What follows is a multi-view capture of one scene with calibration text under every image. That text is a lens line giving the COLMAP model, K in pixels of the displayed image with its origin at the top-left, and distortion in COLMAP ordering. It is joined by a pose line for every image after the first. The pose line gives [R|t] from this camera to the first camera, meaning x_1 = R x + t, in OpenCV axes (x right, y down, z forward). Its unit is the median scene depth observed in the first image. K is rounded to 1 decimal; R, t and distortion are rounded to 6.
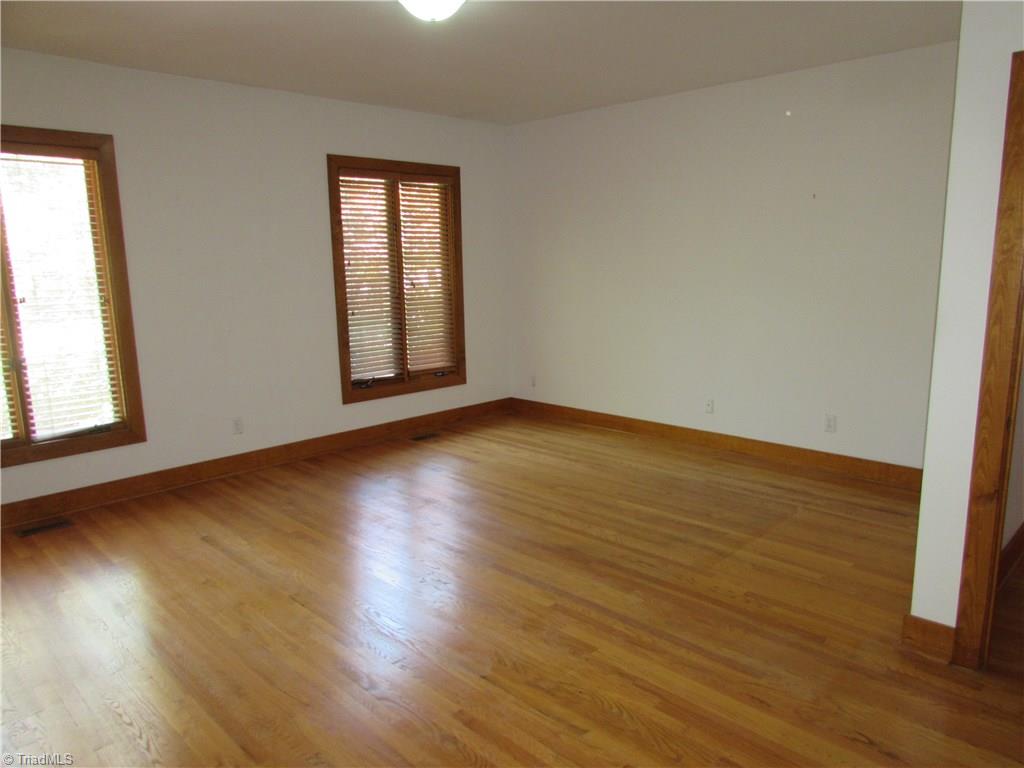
lens RADIAL K [[721.5, 0, 515.6], [0, 721.5, 388.9], [0, 0, 1]] dist [-0.047148, 0.024768]
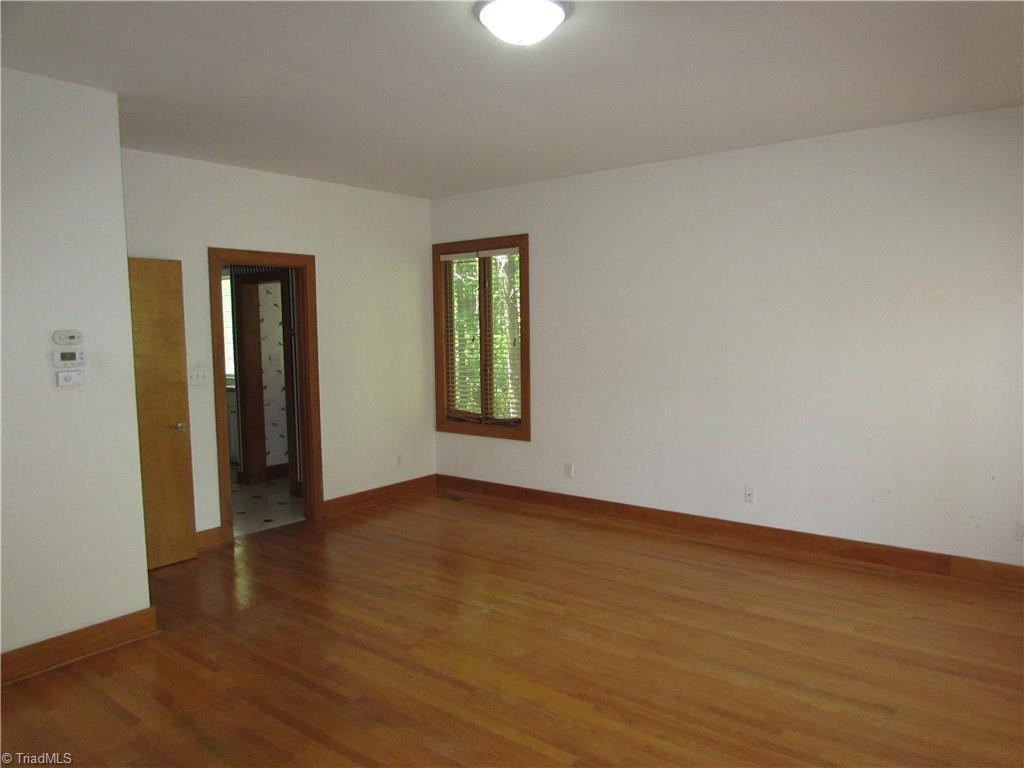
lens RADIAL K [[721.5, 0, 515.6], [0, 721.5, 388.9], [0, 0, 1]] dist [-0.047148, 0.024768]
pose [[-0.991754, 0.052063, -0.117101, -0.000764], [0.020577, 0.966595, 0.255481, -0.363167], [0.126490, 0.250965, -0.959696, 1.954356]]
